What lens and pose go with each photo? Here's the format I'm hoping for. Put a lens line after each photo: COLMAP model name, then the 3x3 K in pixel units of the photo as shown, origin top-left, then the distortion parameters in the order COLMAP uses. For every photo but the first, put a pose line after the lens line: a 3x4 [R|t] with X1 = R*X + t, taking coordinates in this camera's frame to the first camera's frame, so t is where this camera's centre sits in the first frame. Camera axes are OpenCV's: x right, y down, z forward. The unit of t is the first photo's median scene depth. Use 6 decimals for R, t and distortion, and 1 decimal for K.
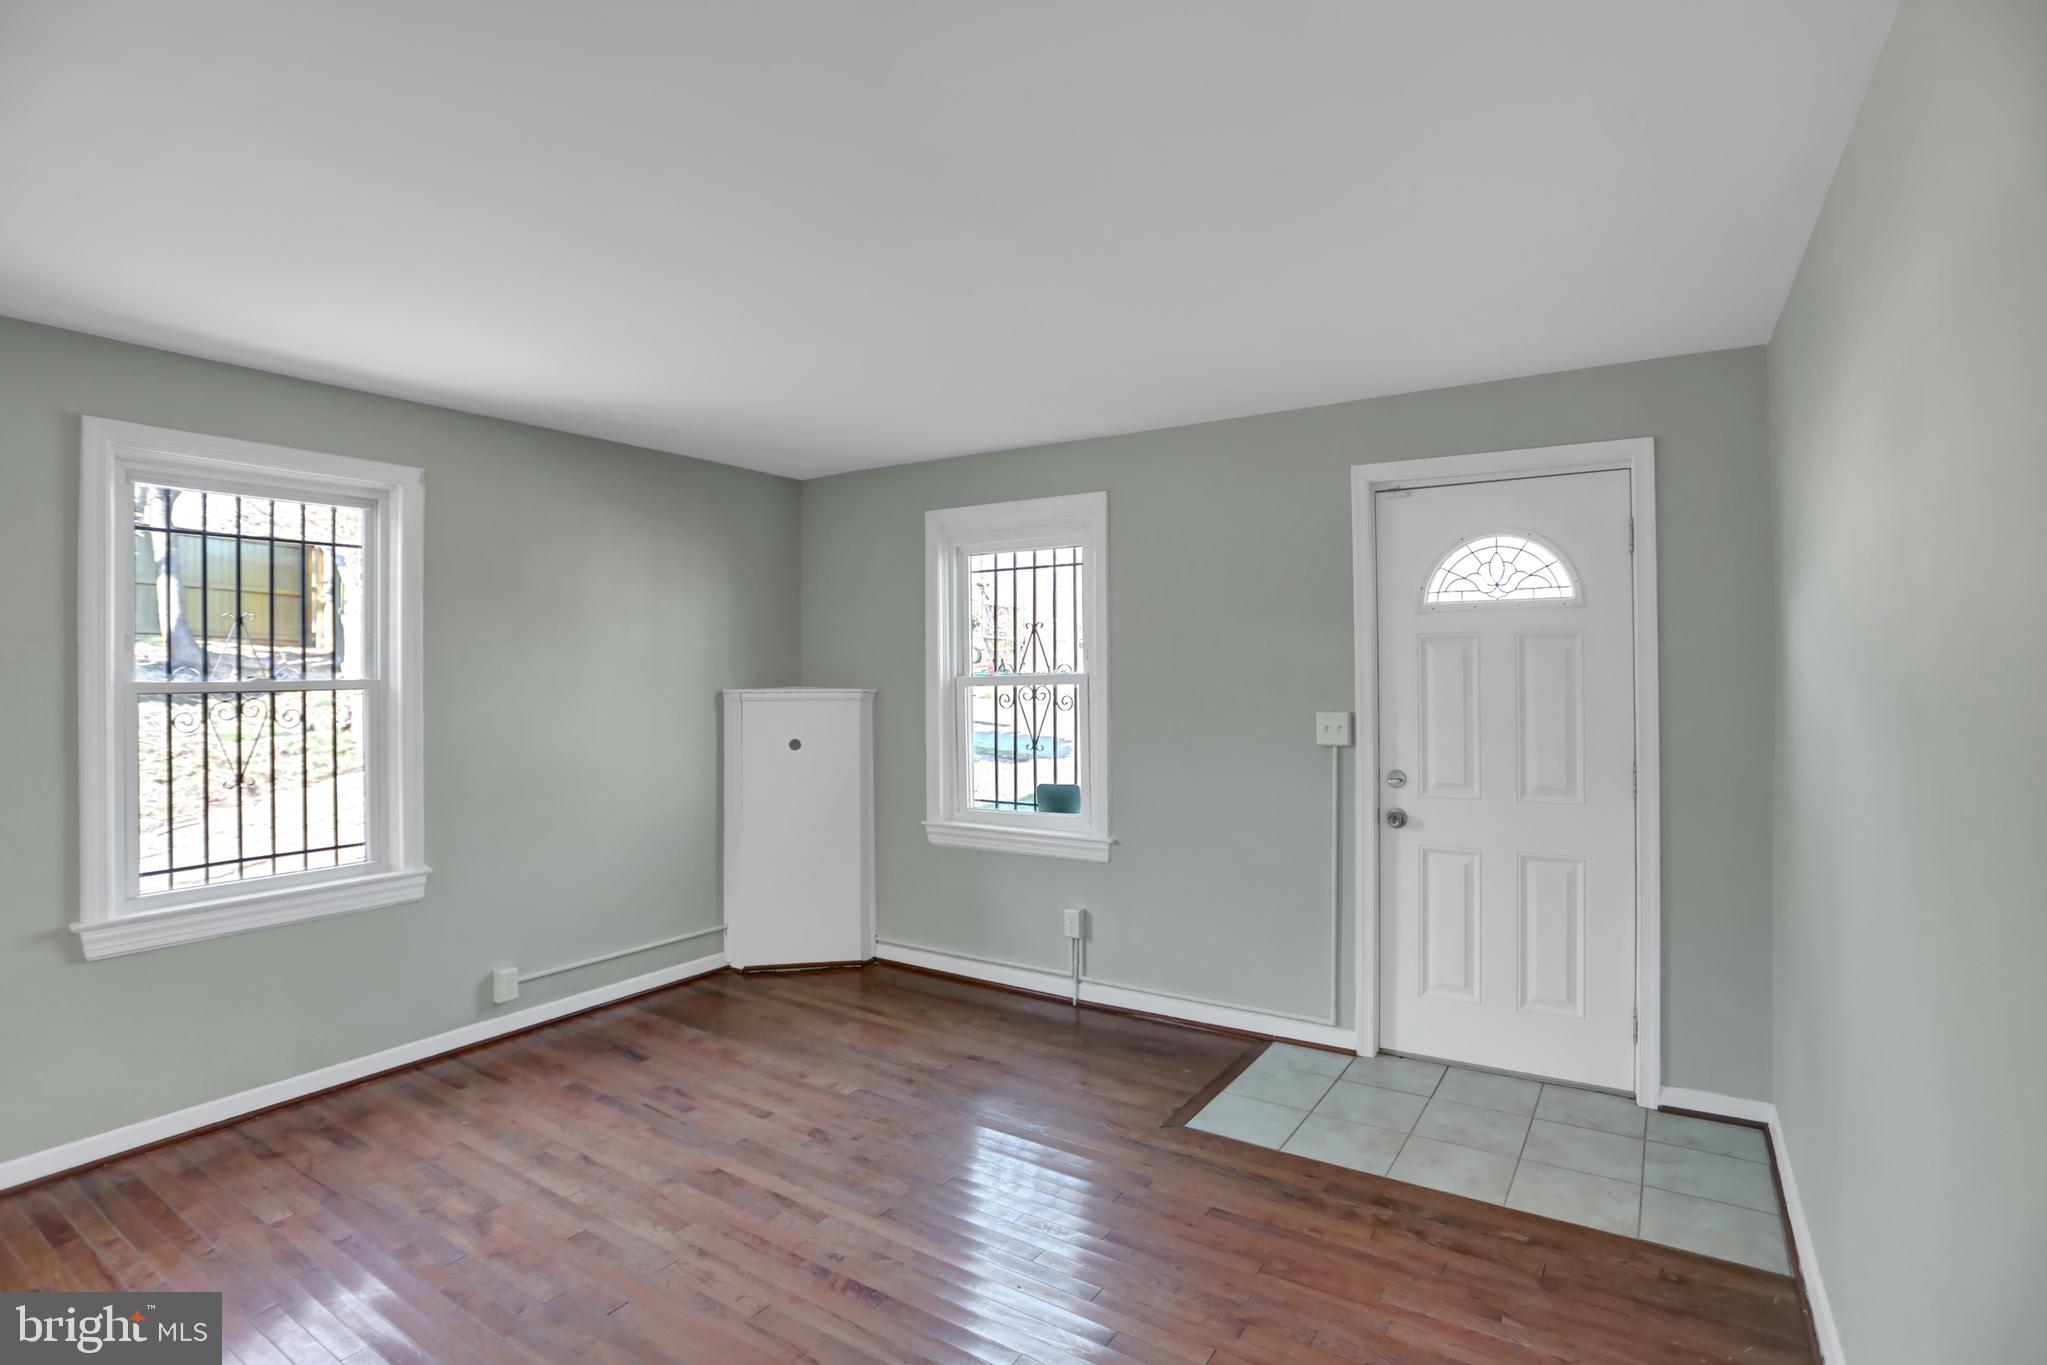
lens RADIAL K [[980.2, 0, 1023.5], [0, 980.2, 682.5], [0, 0, 1]] dist [-0.086934, 0.038535]
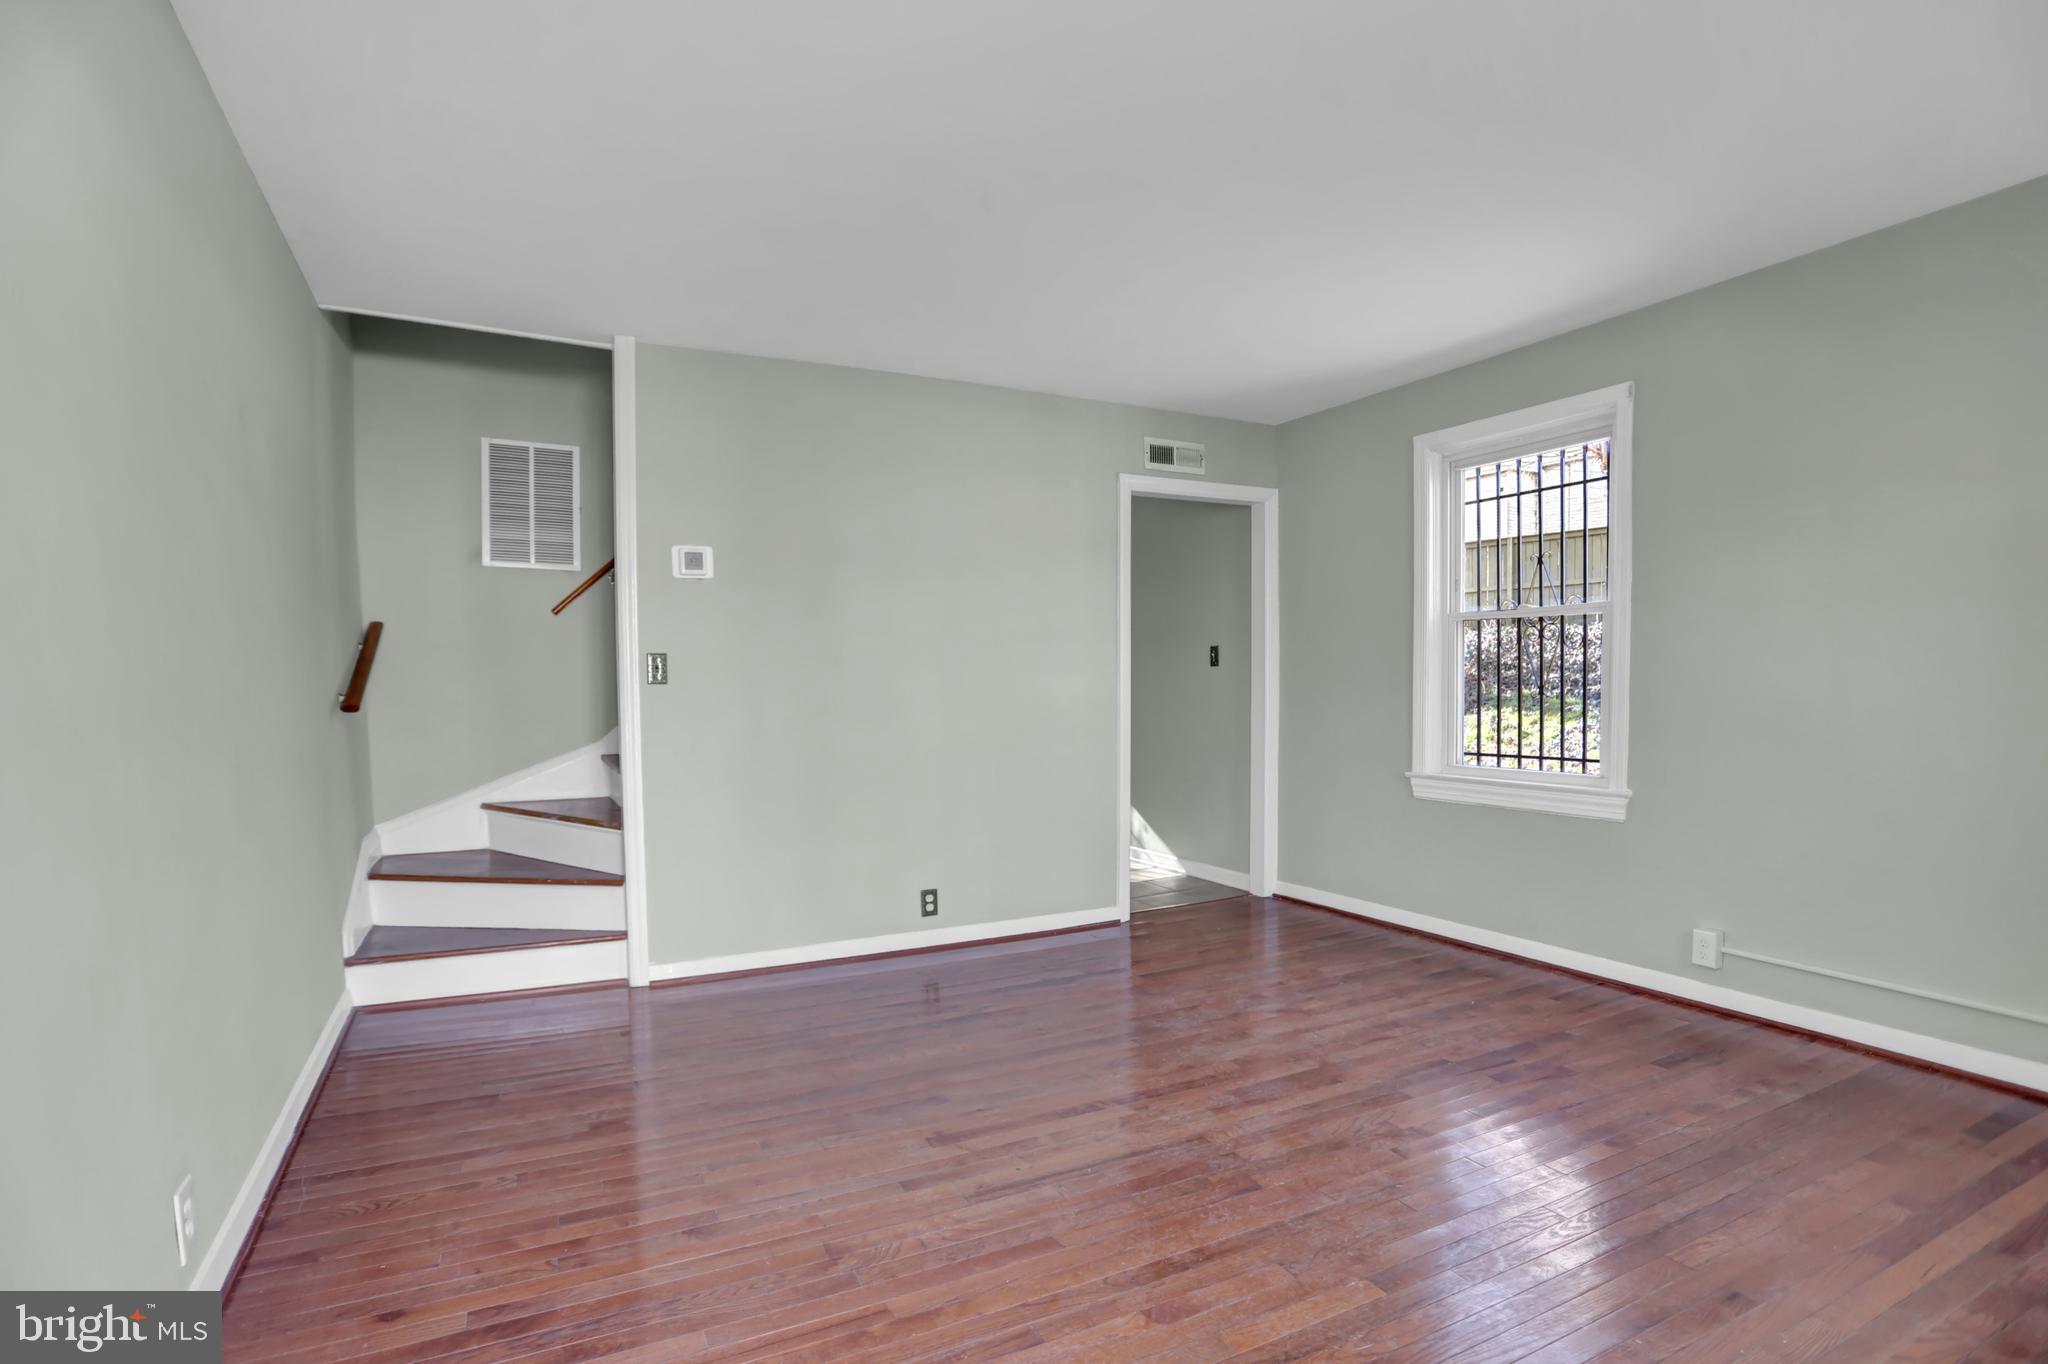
lens RADIAL K [[1000.4, 0, 1020.3], [0, 1000.4, 730.9], [0, 0, 1]] dist [-0.050894, 0.000034]
pose [[-0.501601, 0.049699, -0.863670, 0.633480], [0.005495, 0.998511, 0.054267, 0.085776], [0.865082, 0.022474, -0.501127, 1.098989]]
